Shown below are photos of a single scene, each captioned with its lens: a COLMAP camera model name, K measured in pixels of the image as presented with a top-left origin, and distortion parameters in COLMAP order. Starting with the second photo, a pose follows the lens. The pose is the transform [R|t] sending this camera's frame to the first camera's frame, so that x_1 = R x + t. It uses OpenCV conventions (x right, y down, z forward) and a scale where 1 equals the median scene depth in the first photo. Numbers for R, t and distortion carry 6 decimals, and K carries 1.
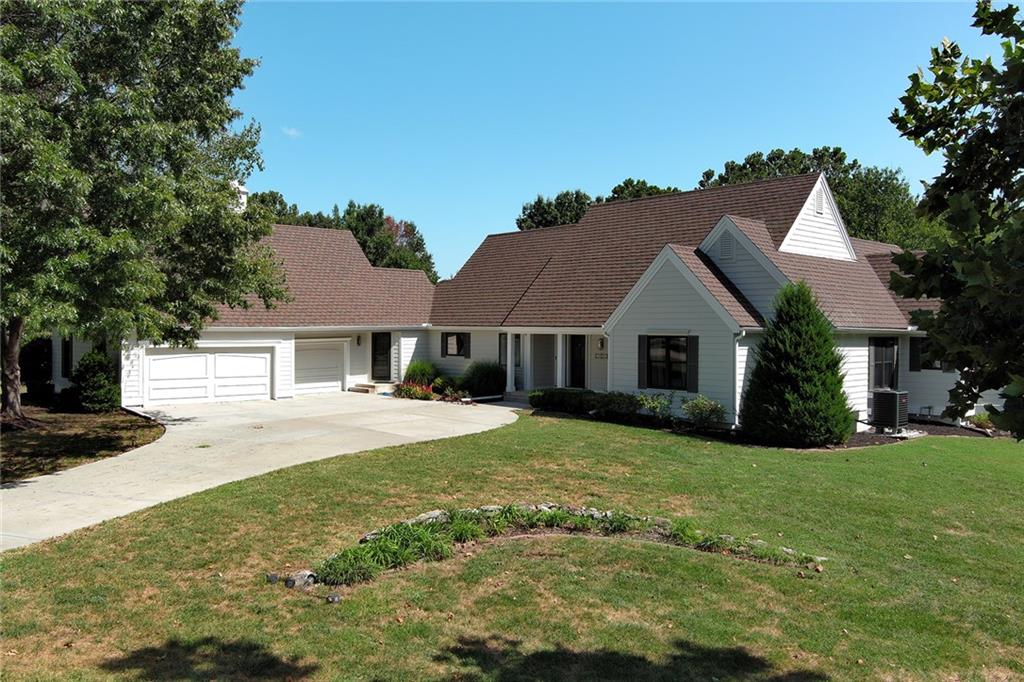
lens RADIAL K [[795.8, 0, 501.6], [0, 795.8, 340.4], [0, 0, 1]] dist [0.005755, -0.000549]
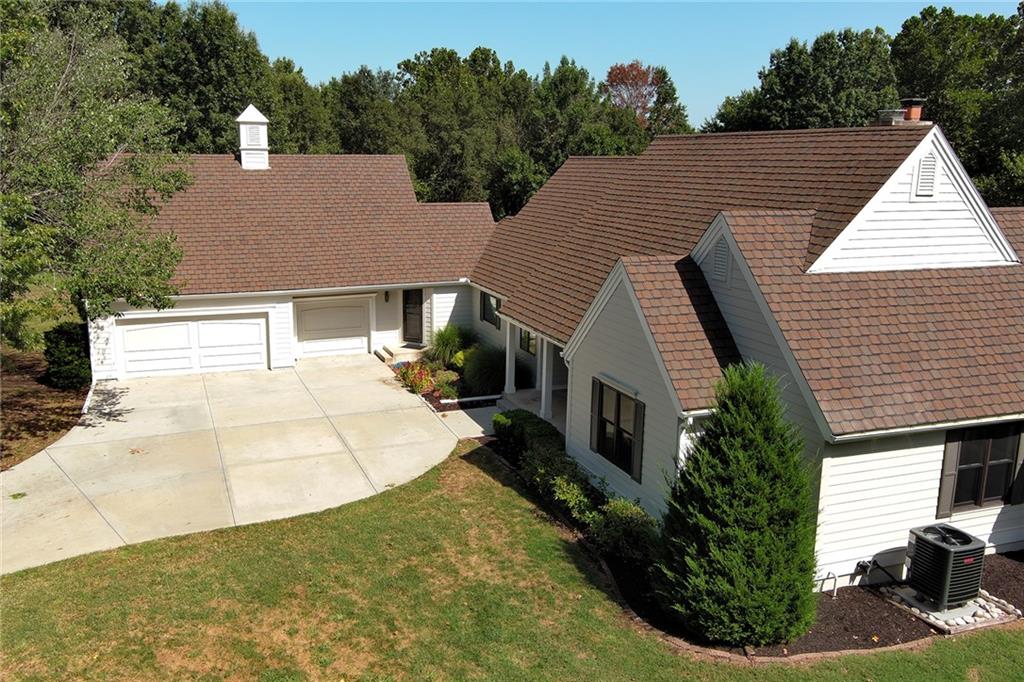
lens RADIAL K [[828.8, 0, 473.1], [0, 828.8, 342.6], [0, 0, 1]] dist [0.006345, -0.004232]
pose [[0.921149, 0.086473, -0.379483, 0.276223], [-0.009888, 0.979892, 0.199285, -0.142744], [0.389085, -0.179819, 0.903481, 0.239326]]
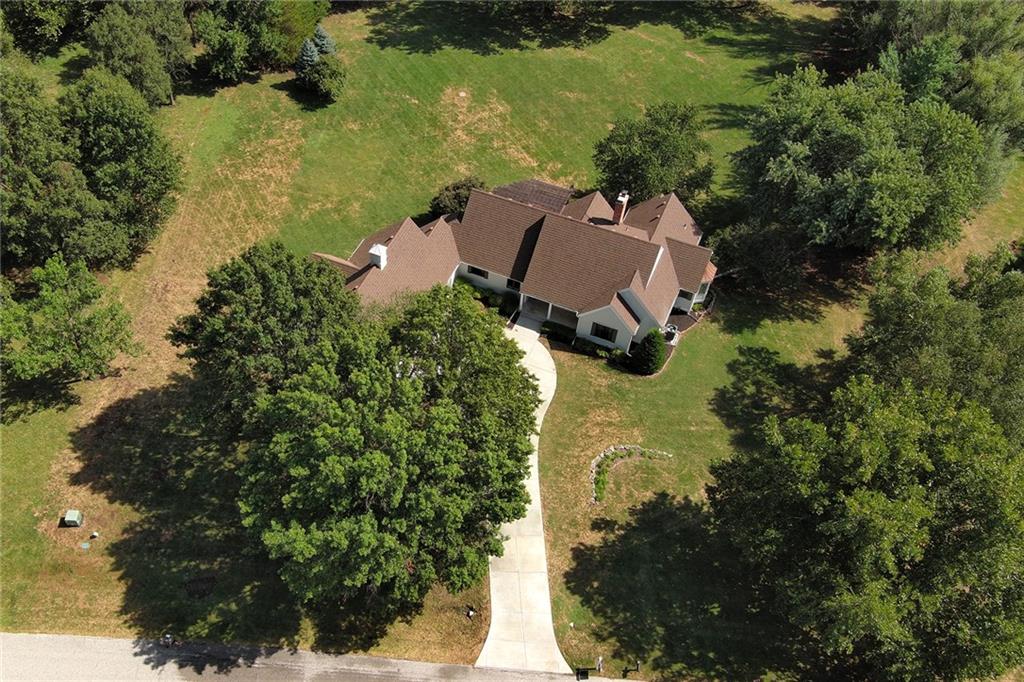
lens RADIAL K [[919.4, 0, 430.6], [0, 919.4, 362.8], [0, 0, 1]] dist [0.008679, -0.007502]
pose [[0.923067, -0.294799, 0.247064, -0.906861], [0.000822, 0.643838, 0.765162, -1.822962], [-0.384638, -0.706093, 0.594548, -0.588850]]
